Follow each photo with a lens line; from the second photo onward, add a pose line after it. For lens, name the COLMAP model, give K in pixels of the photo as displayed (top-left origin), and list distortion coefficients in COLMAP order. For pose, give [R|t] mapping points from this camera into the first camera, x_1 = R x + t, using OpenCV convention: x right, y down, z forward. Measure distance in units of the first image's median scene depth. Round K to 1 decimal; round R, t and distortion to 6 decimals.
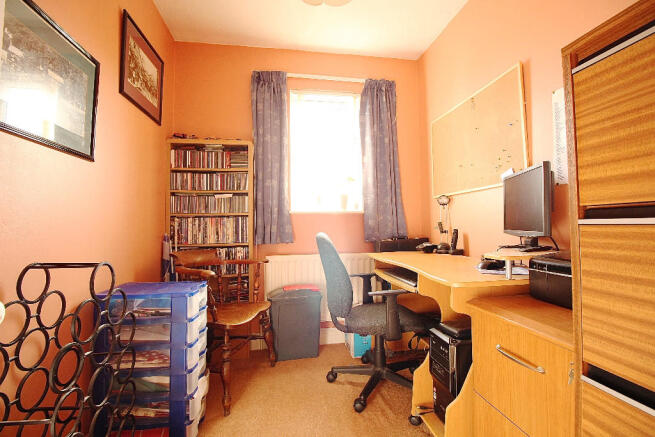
lens RADIAL K [[312.6, 0, 327.0], [0, 312.6, 216.3], [0, 0, 1]] dist [0.001550, 0.000039]
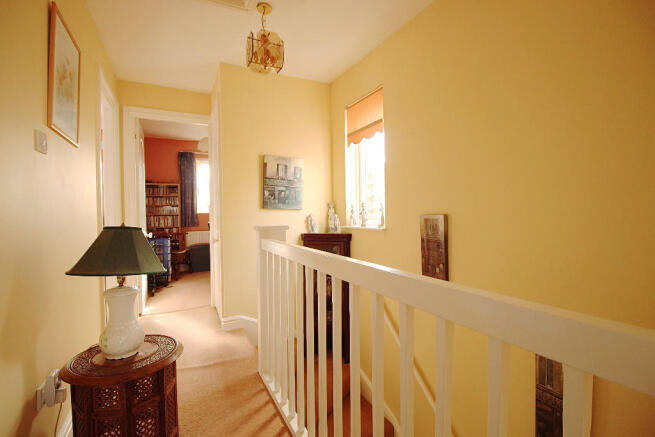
lens RADIAL K [[312.6, 0, 329.4], [0, 312.6, 218.6], [0, 0, 1]] dist [0.001550, 0.000039]
pose [[0.952188, -0.007880, 0.305411, 0.117506], [-0.002792, 0.999401, 0.034490, -0.059333], [-0.305499, -0.033694, 0.951596, -1.632426]]
